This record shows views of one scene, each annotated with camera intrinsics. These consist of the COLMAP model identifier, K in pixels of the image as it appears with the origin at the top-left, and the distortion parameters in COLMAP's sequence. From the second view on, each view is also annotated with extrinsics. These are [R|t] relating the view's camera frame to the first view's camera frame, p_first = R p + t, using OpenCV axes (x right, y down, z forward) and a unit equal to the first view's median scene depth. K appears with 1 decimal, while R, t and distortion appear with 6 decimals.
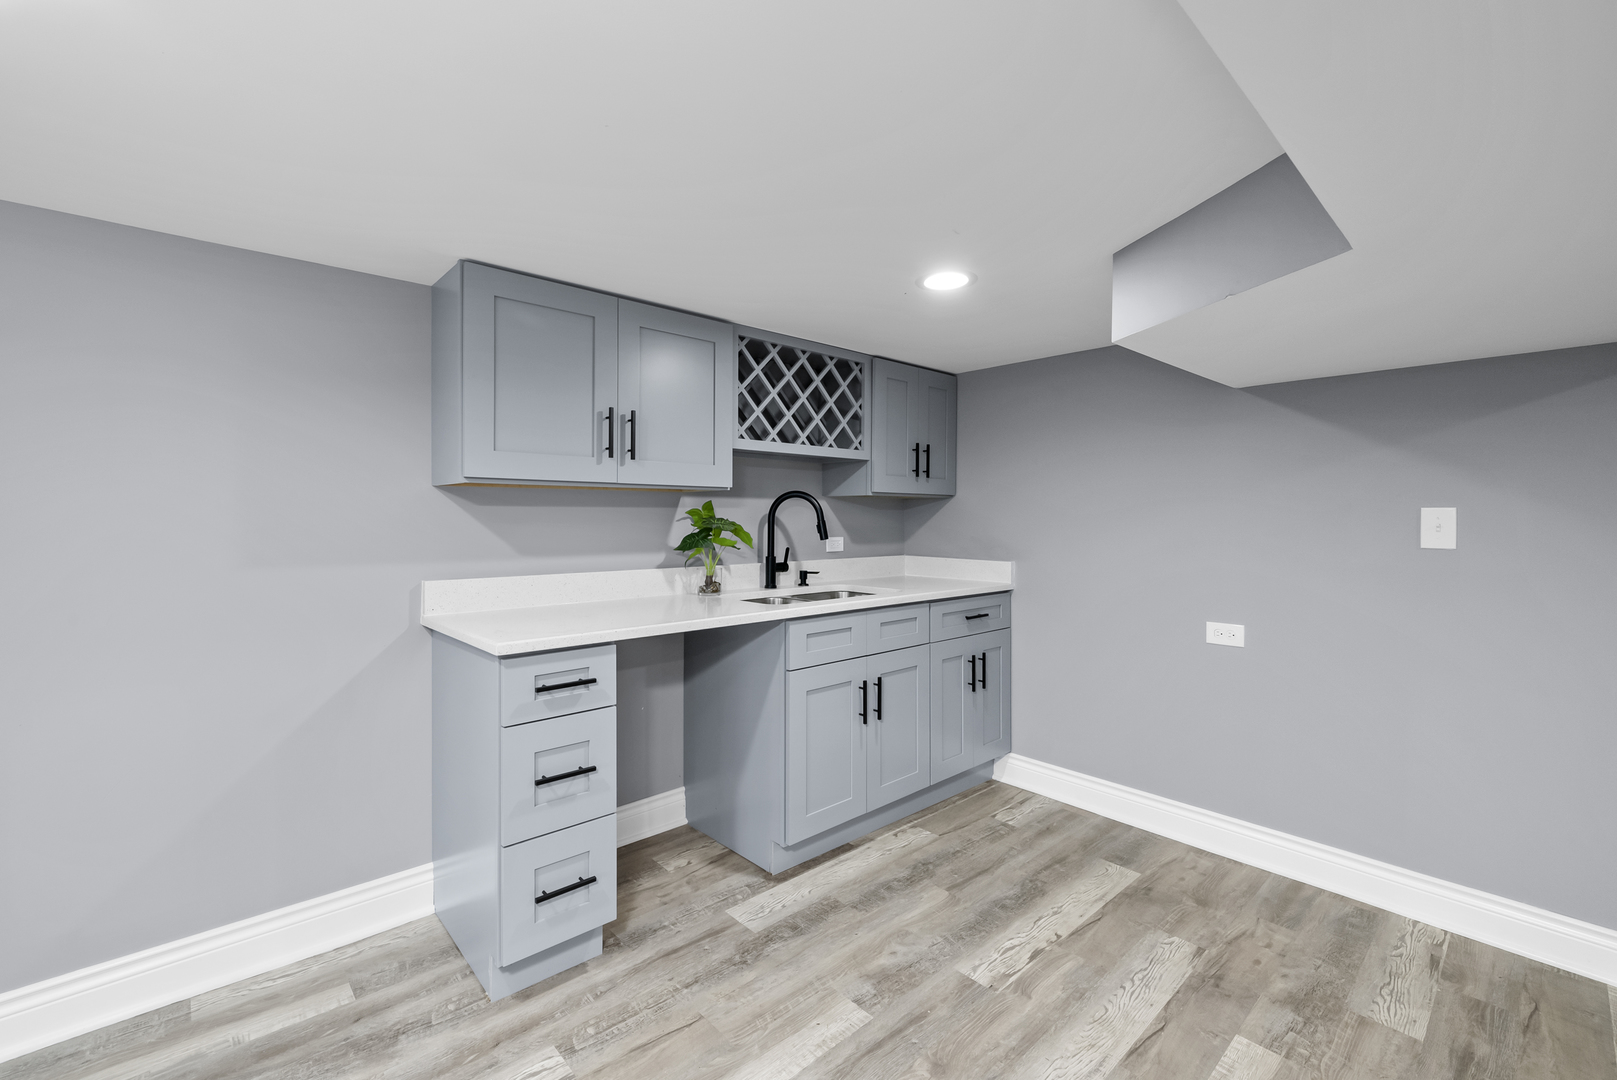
lens RADIAL K [[684.7, 0, 804.7], [0, 684.7, 525.1], [0, 0, 1]] dist [0.001441, -0.000086]
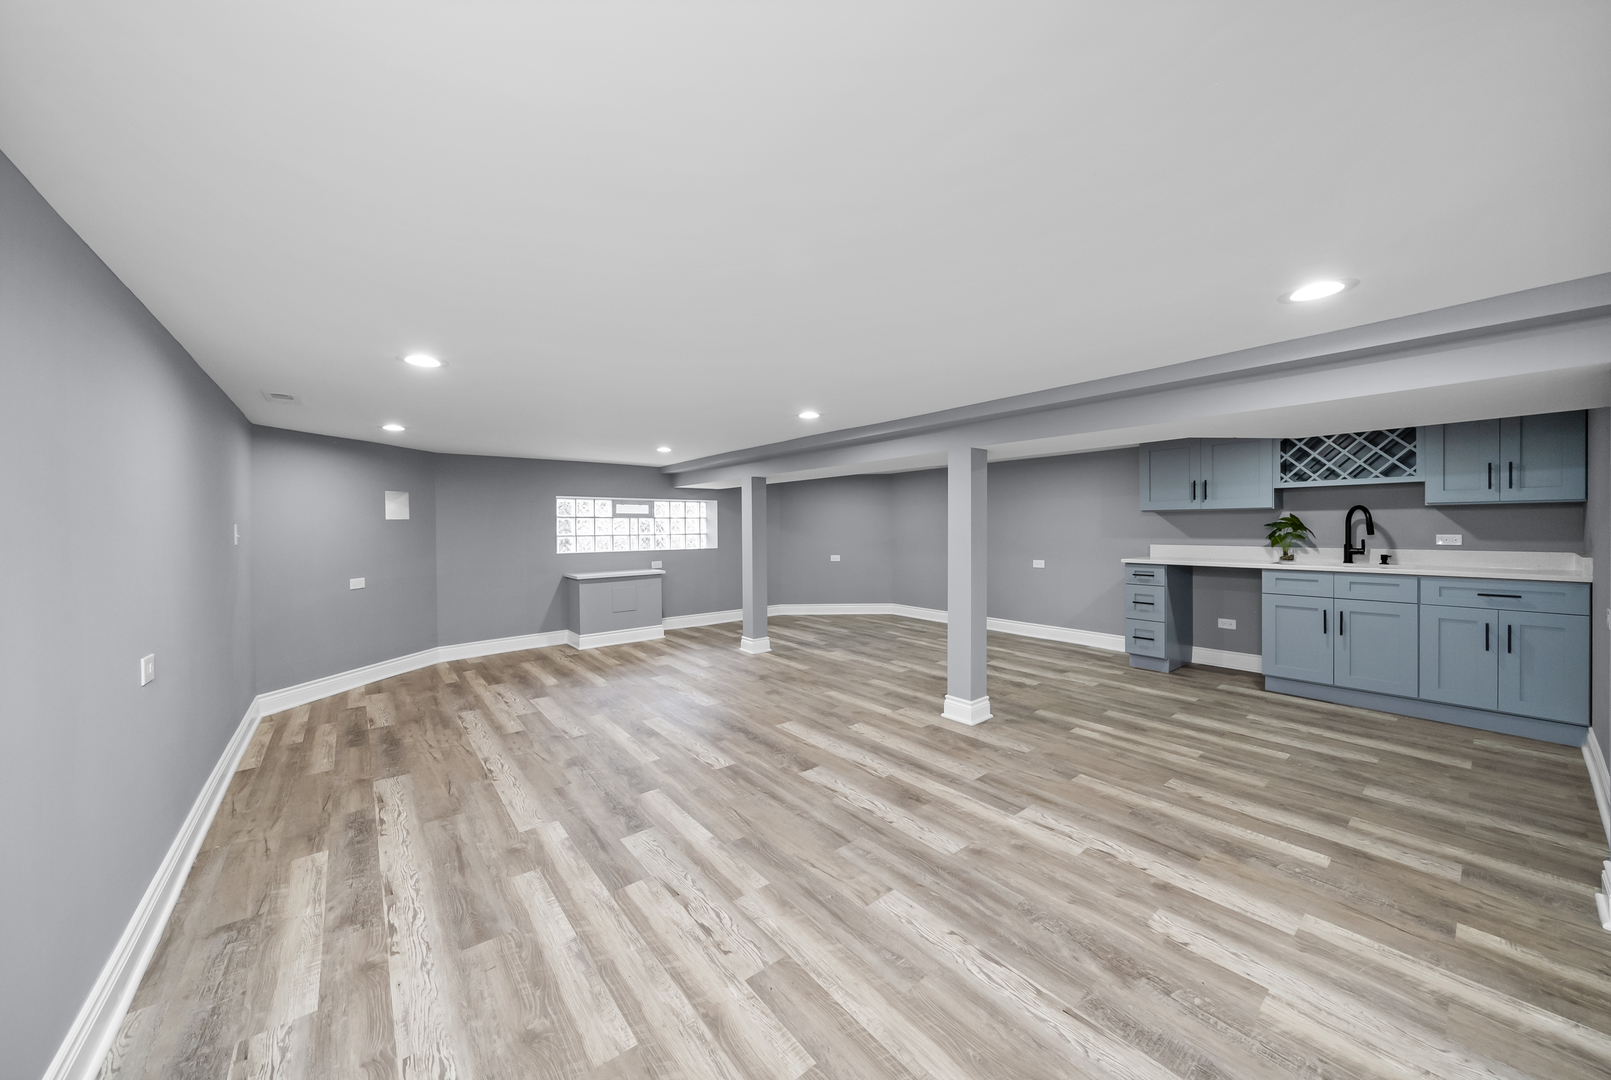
lens RADIAL K [[559.3, 0, 803.0], [0, 559.3, 529.9], [0, 0, 1]] dist [-0.001495, 0.000170]
pose [[-0.061865, 0.007255, -0.998058, 1.668976], [-0.001538, 0.999972, 0.007364, 0.002606], [0.998083, 0.001991, -0.061852, -0.308651]]
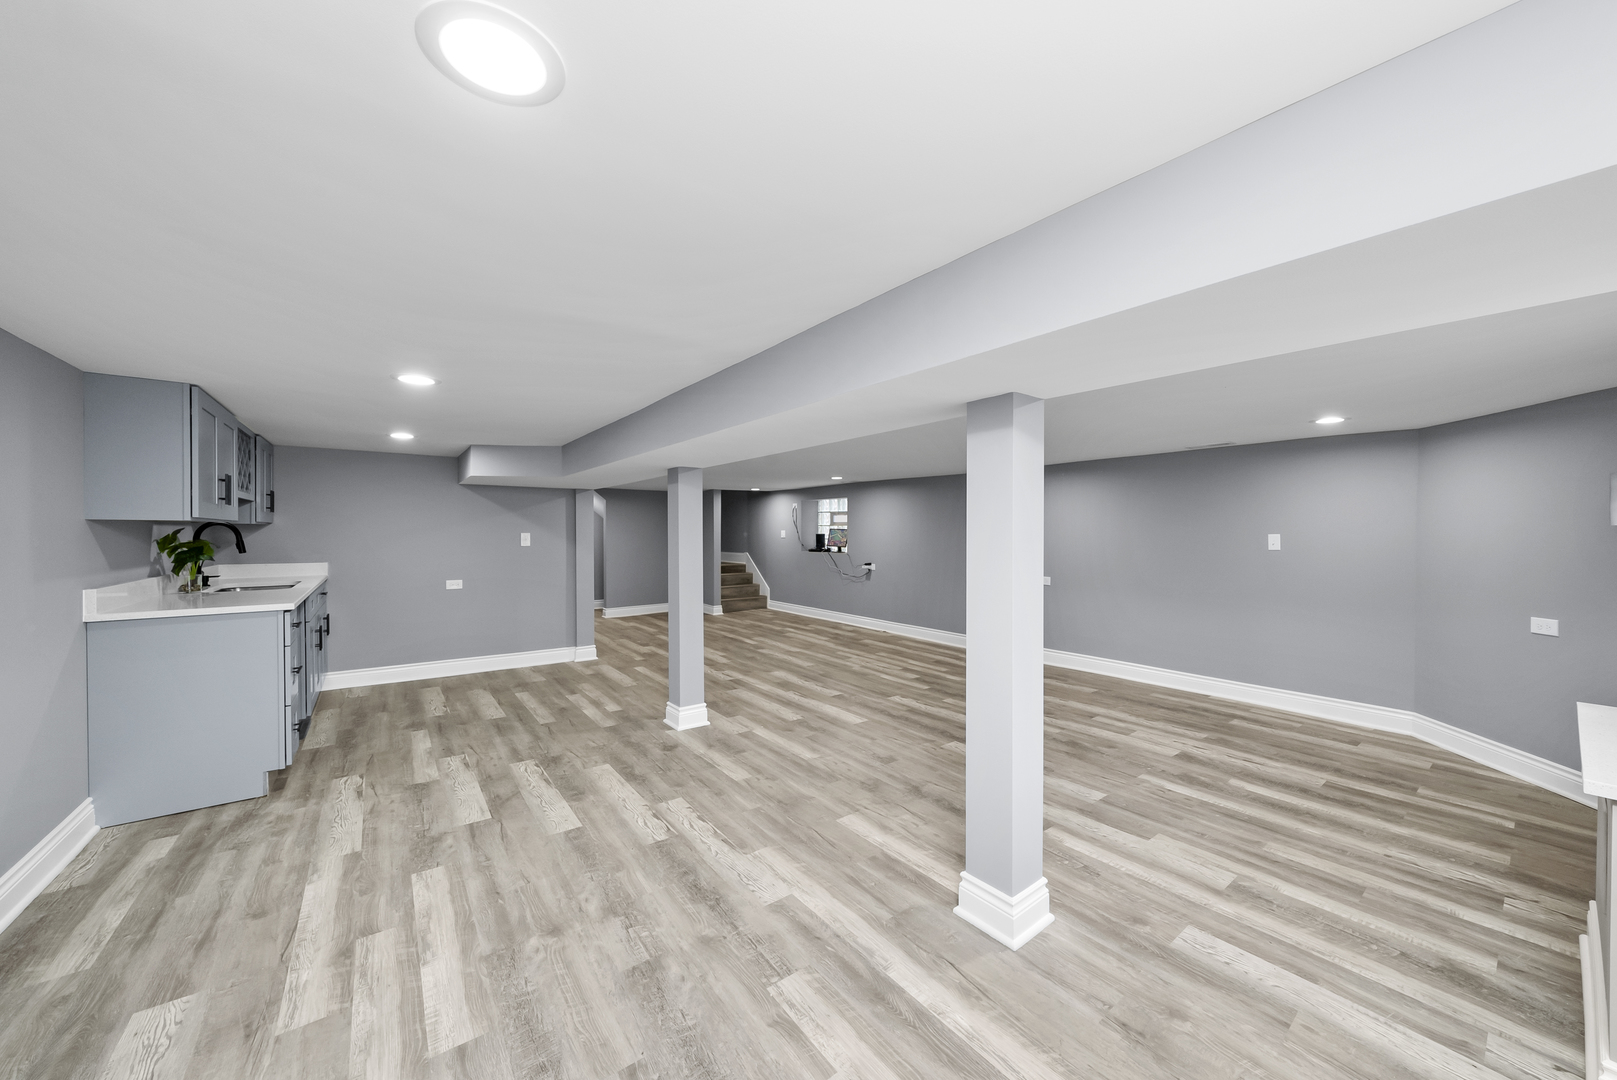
lens RADIAL K [[561.4, 0, 806.3], [0, 561.4, 534.1], [0, 0, 1]] dist [-0.001495, 0.000170]
pose [[0.097559, -0.006816, 0.995206, -1.275467], [0.009125, 0.999941, 0.005954, -0.020222], [-0.995188, 0.008500, 0.097615, -0.448216]]
